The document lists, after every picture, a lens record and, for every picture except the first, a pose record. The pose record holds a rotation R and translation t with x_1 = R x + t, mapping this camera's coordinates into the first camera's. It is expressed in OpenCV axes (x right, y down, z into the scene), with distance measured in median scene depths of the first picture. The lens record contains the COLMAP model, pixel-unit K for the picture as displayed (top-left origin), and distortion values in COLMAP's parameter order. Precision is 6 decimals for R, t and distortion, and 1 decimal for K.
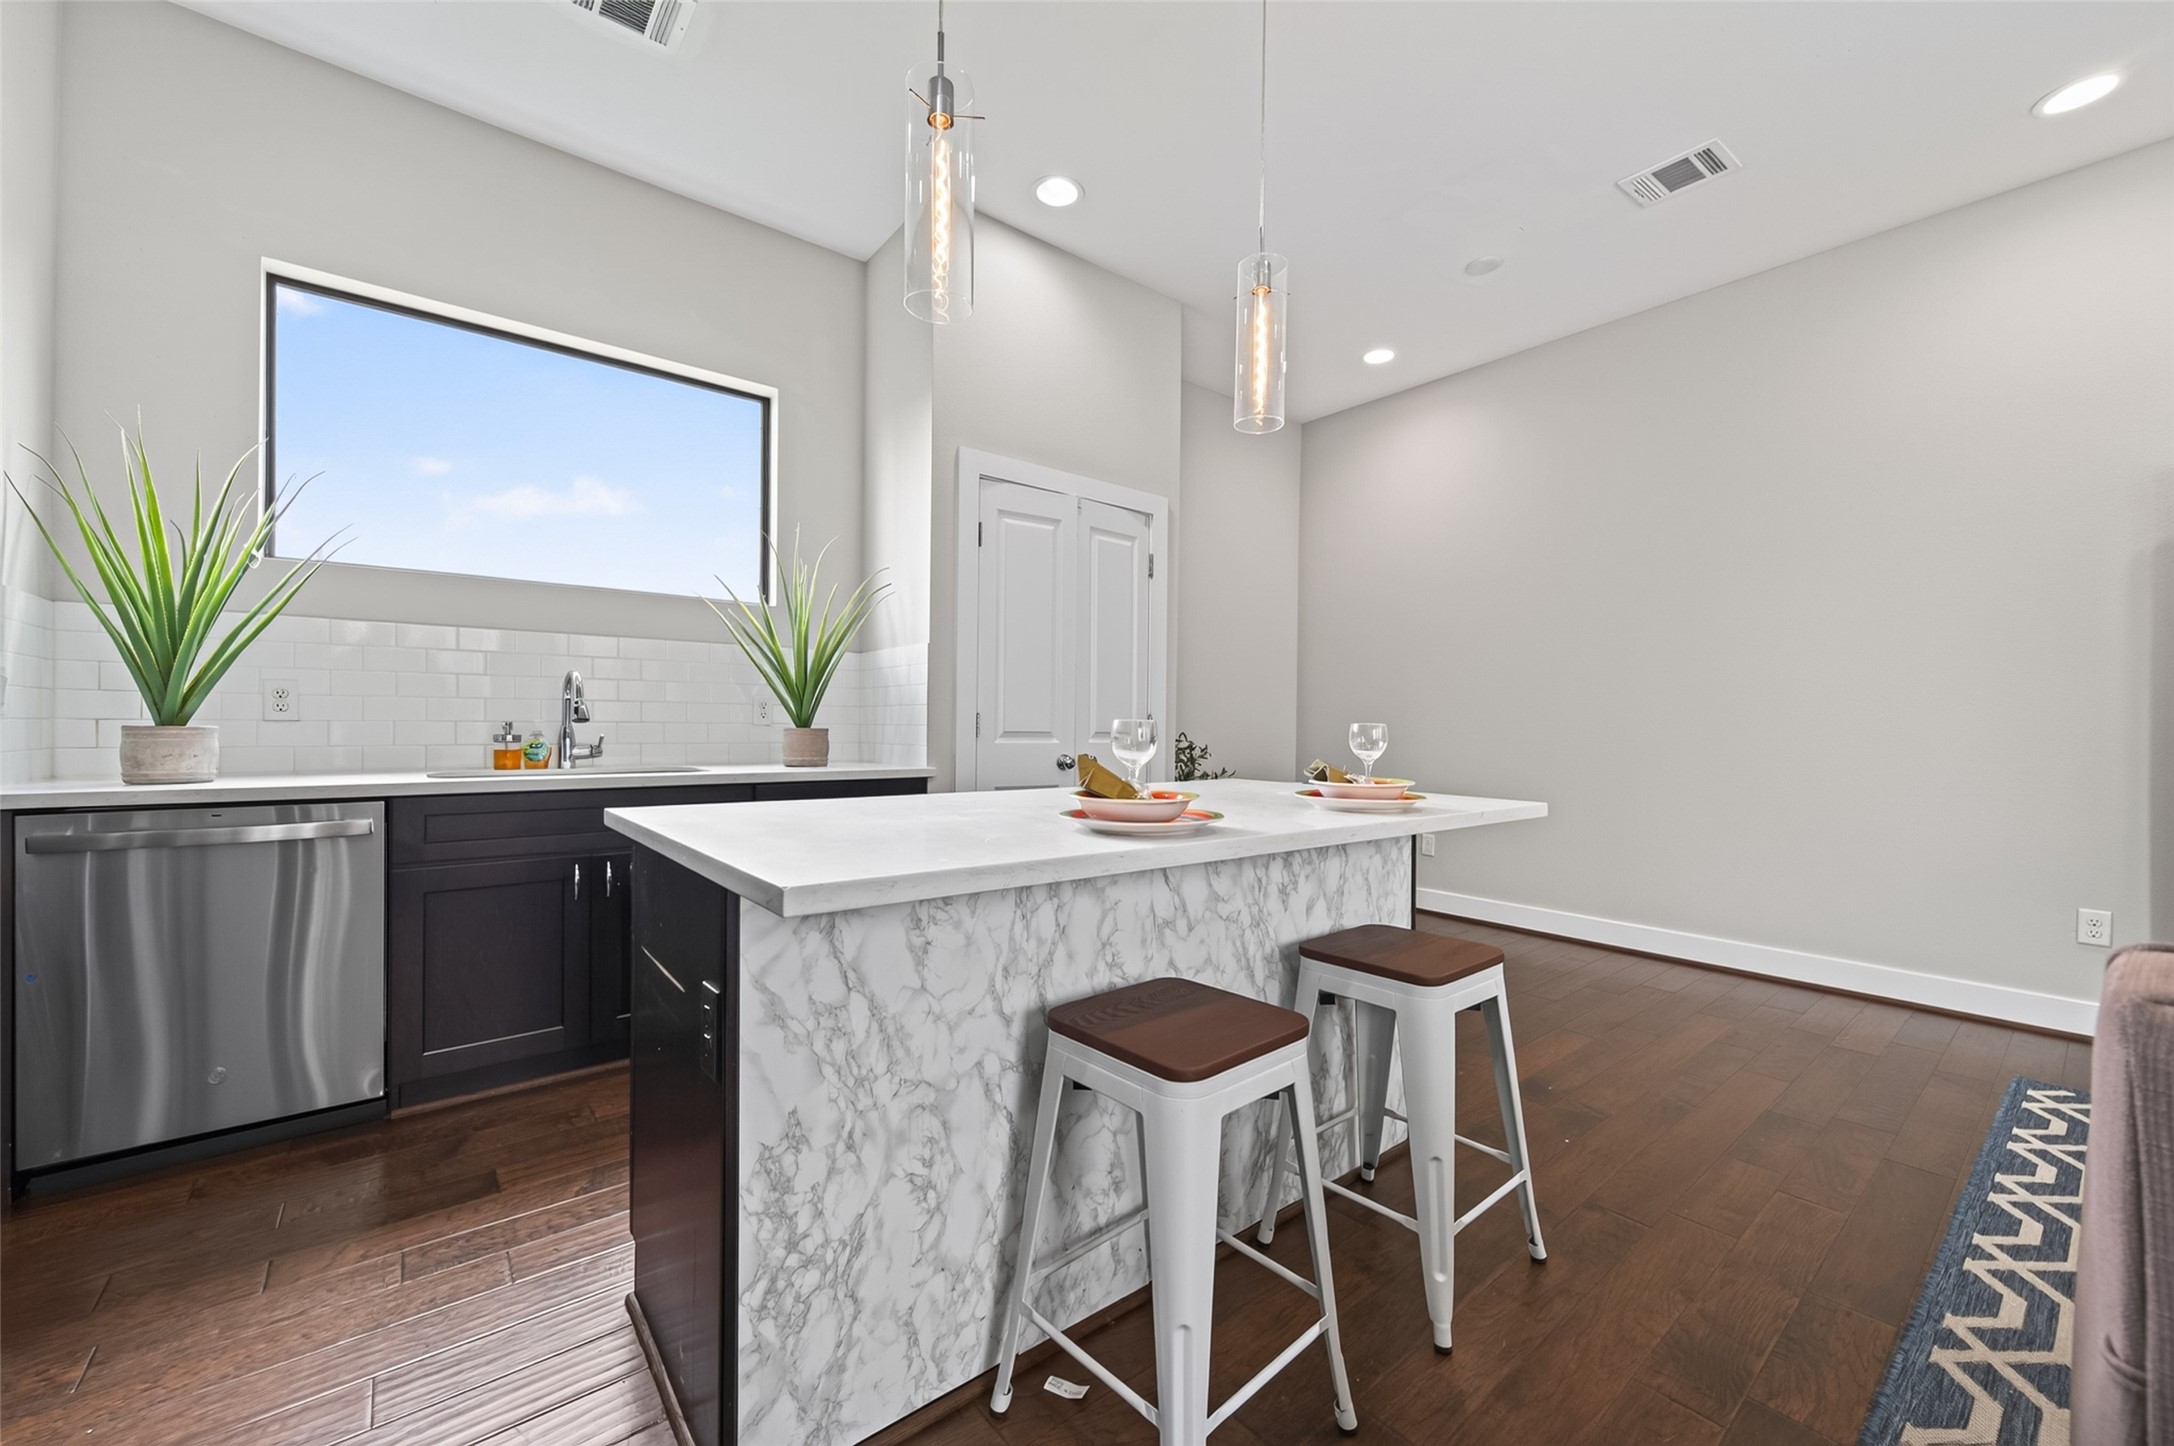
lens RADIAL K [[840.2, 0, 1091.9], [0, 840.2, 730.8], [0, 0, 1]] dist [0.007597, -0.002896]
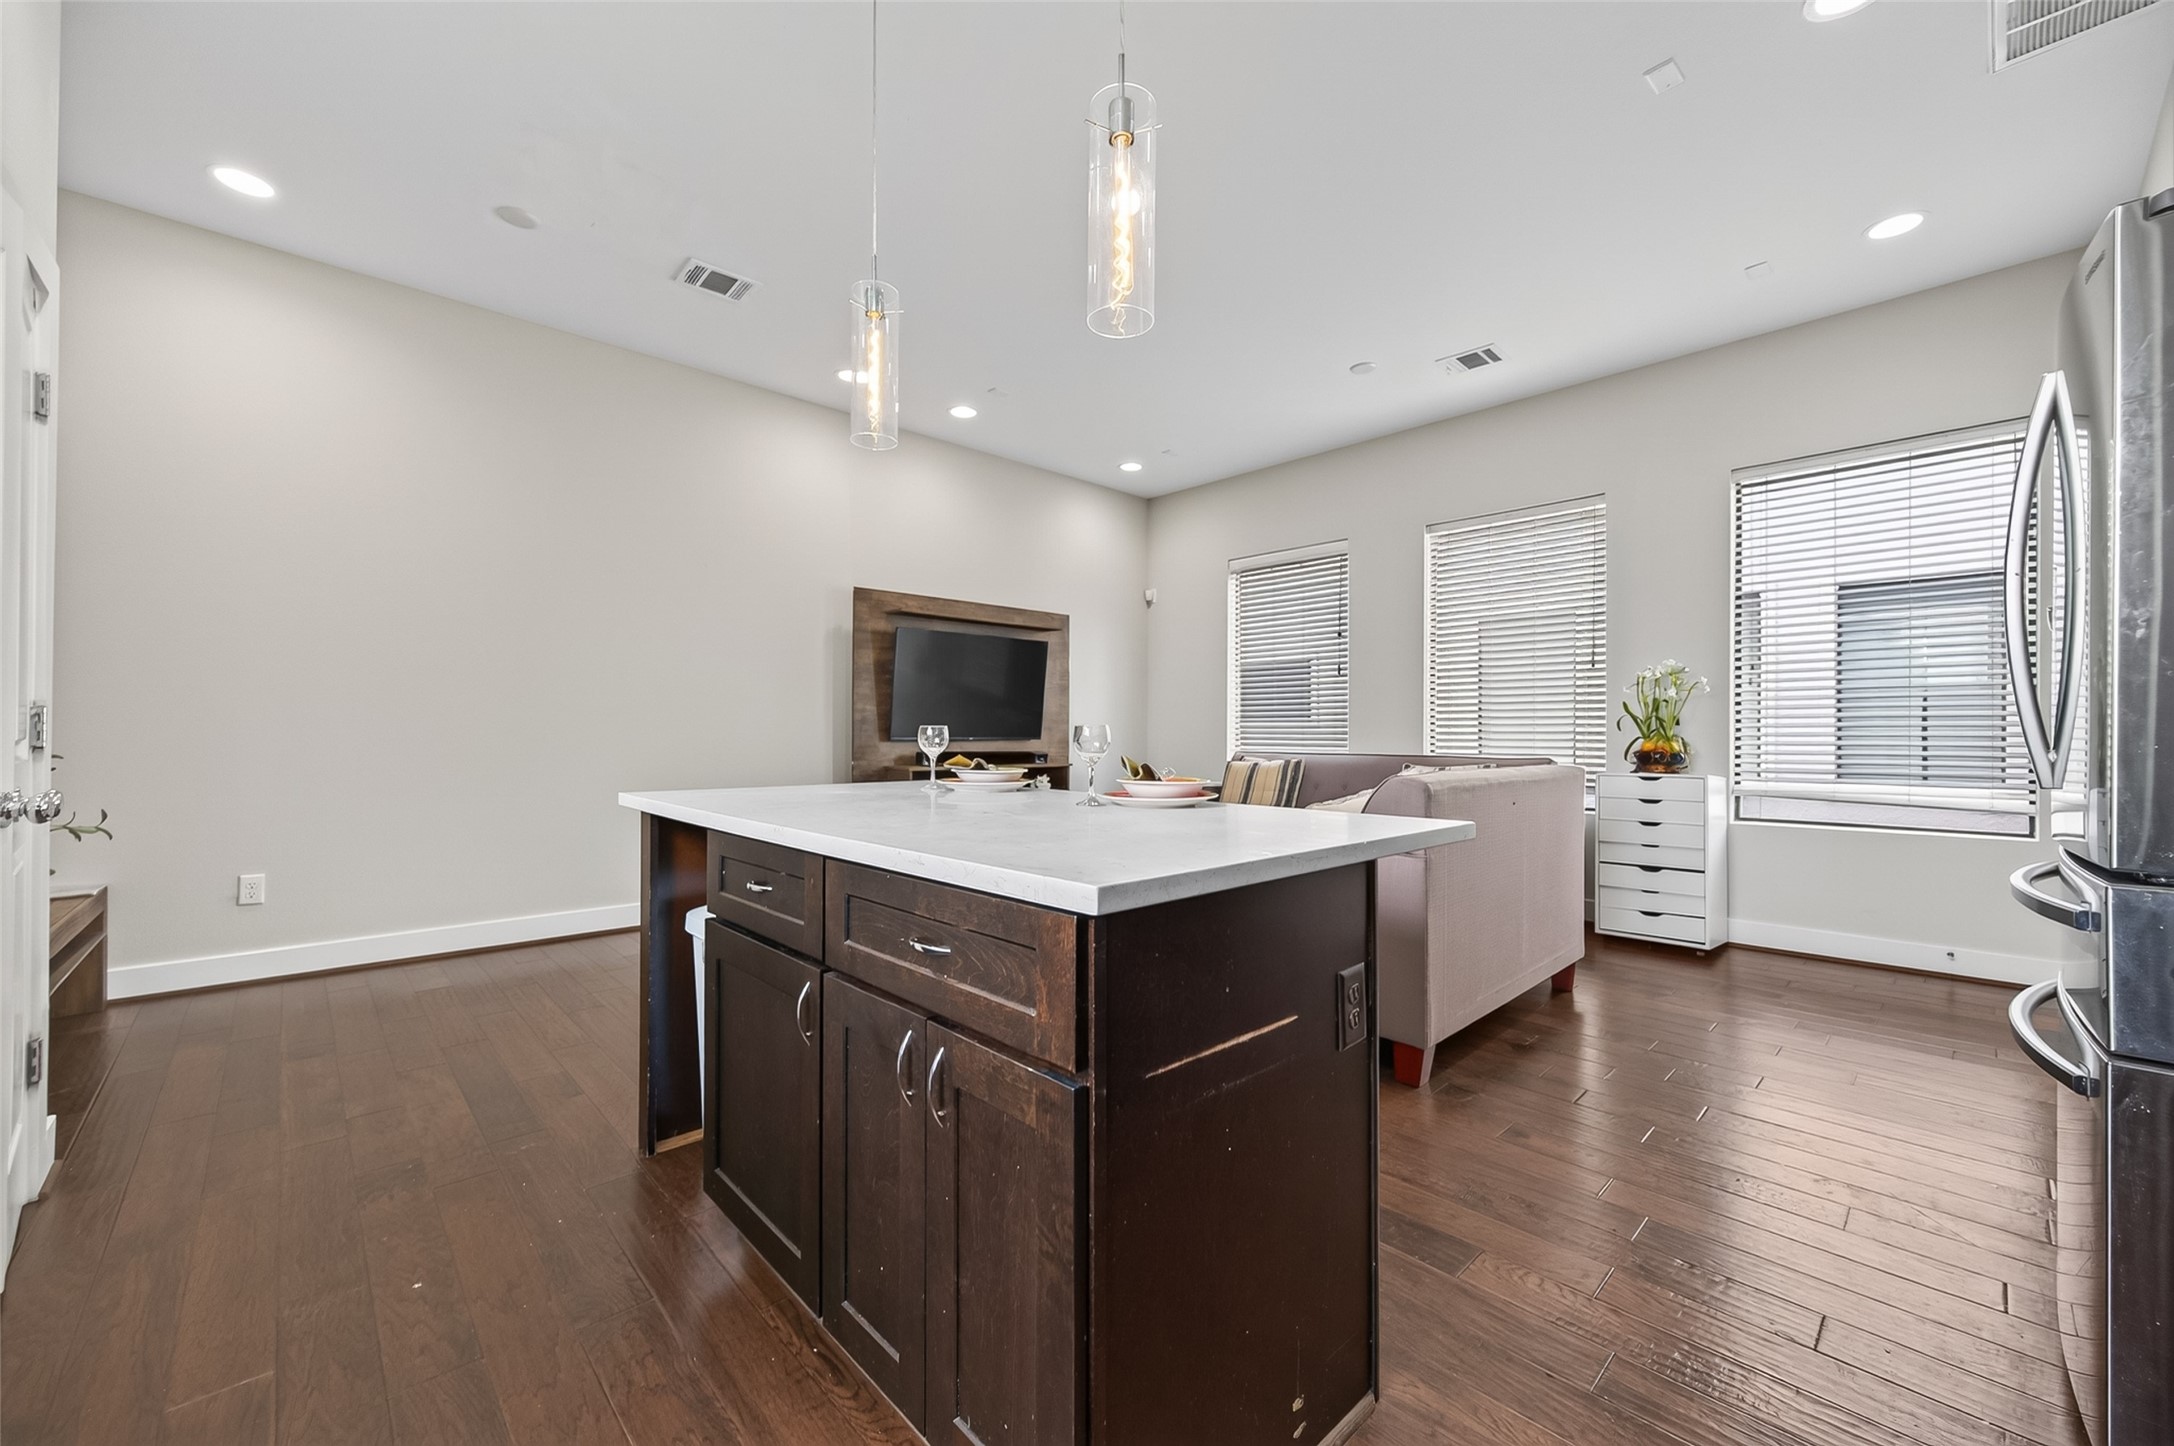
lens RADIAL K [[840.2, 0, 1088.4], [0, 840.2, 727.7], [0, 0, 1]] dist [0.007597, -0.002896]
pose [[-0.071061, -0.005381, 0.997457, -0.568508], [0.002010, 0.999983, 0.005537, -0.007445], [-0.997470, 0.002399, -0.071049, 0.530119]]
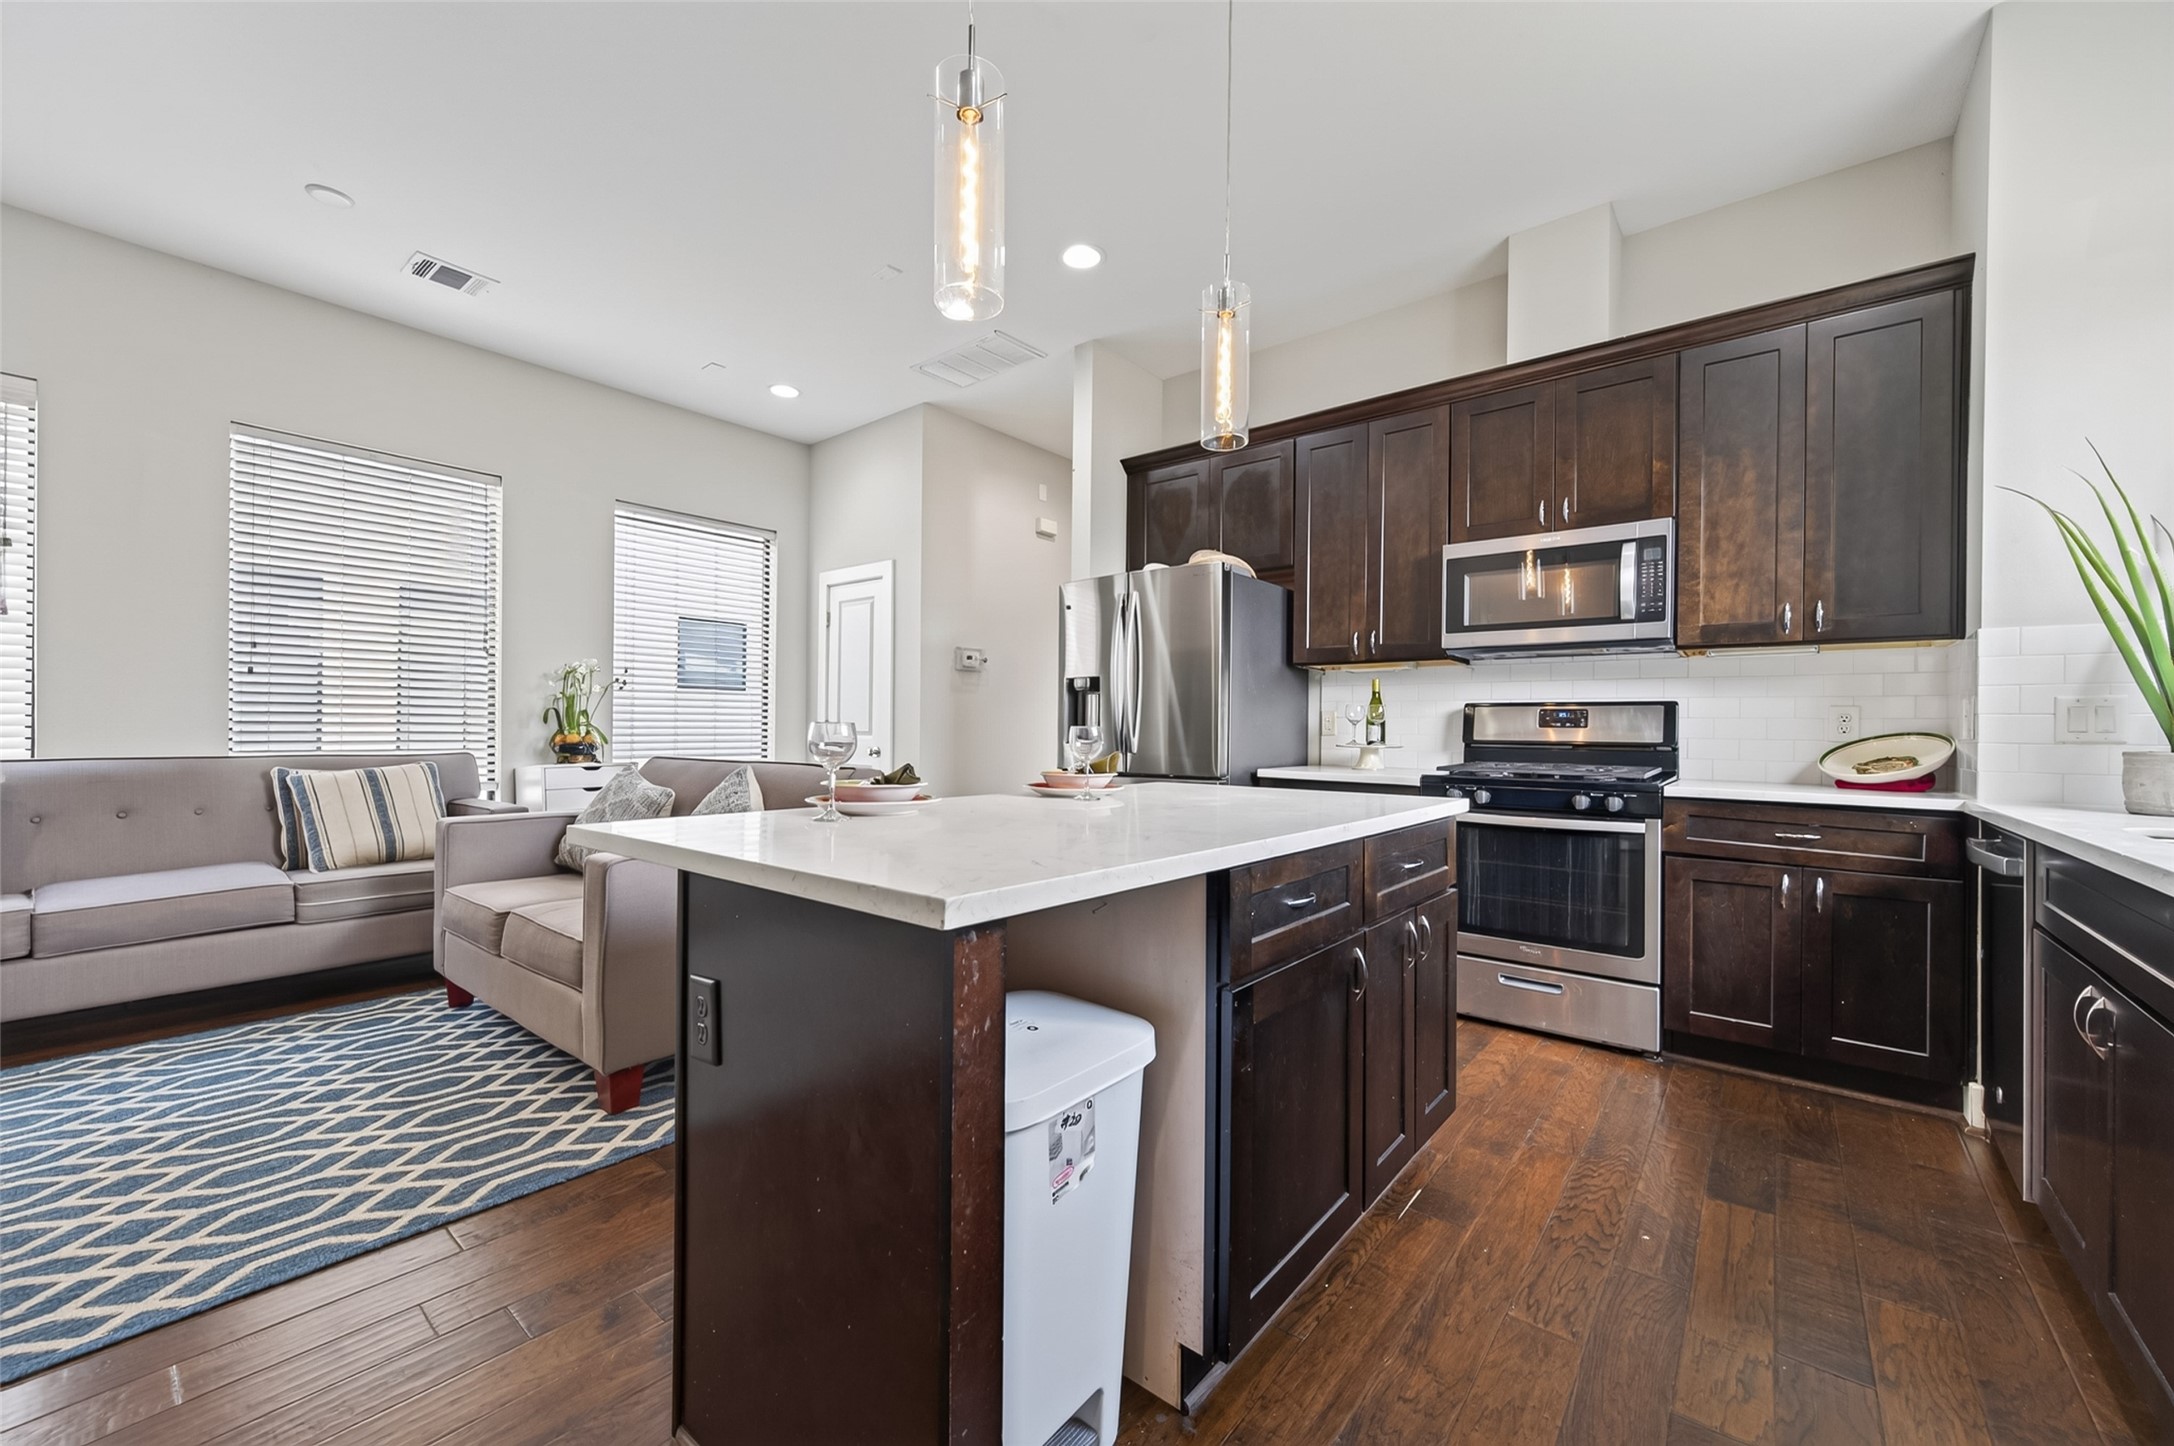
lens RADIAL K [[840.2, 0, 1087.8], [0, 840.2, 729.8], [0, 0, 1]] dist [0.007597, -0.002896]
pose [[-0.980106, -0.019903, -0.197474, 0.152755], [-0.020990, 0.999774, 0.003412, -0.005843], [0.197362, 0.007489, -0.980302, 1.123659]]
